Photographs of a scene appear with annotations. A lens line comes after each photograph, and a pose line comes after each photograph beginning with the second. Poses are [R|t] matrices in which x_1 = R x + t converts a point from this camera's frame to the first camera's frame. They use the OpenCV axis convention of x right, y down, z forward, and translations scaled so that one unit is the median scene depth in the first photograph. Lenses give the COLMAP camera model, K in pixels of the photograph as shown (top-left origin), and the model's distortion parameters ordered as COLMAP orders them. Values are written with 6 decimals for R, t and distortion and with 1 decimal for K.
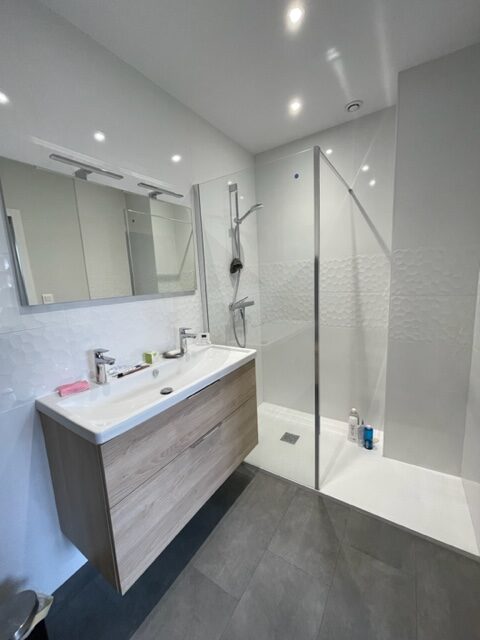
lens RADIAL K [[260.3, 0, 240.0], [0, 260.3, 320.0], [0, 0, 1]] dist [-0.002030, -0.000565]
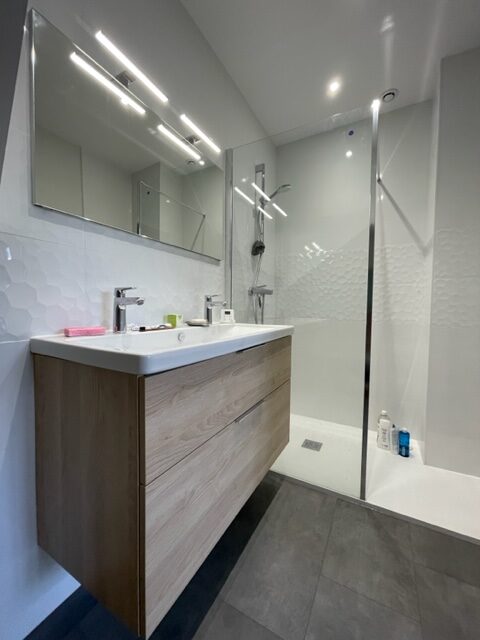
lens RADIAL K [[260.3, 0, 240.0], [0, 260.3, 320.0], [0, 0, 1]] dist [-0.002030, -0.000565]
pose [[0.995008, 0.057838, 0.081323, -0.179303], [-0.047872, 0.991671, -0.119567, 0.201982], [-0.087561, 0.115077, 0.989490, 0.155658]]
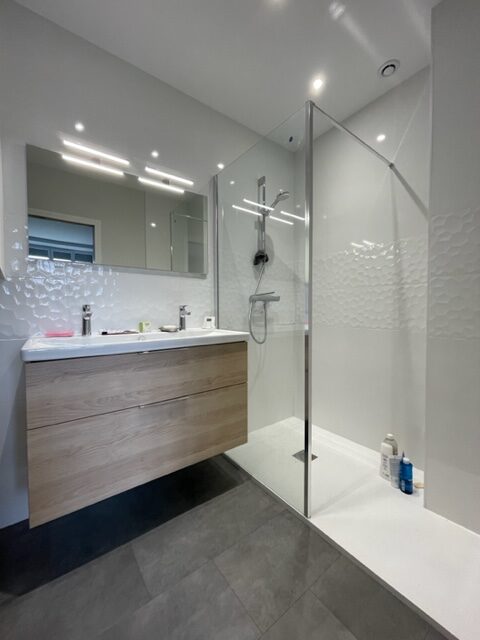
lens RADIAL K [[260.3, 0, 240.0], [0, 260.3, 320.0], [0, 0, 1]] dist [-0.002030, -0.000565]
pose [[0.939494, 0.057754, -0.337662, 0.326589], [-0.097272, 0.990089, -0.101298, 0.162107], [0.328465, 0.128014, 0.935801, 0.128002]]
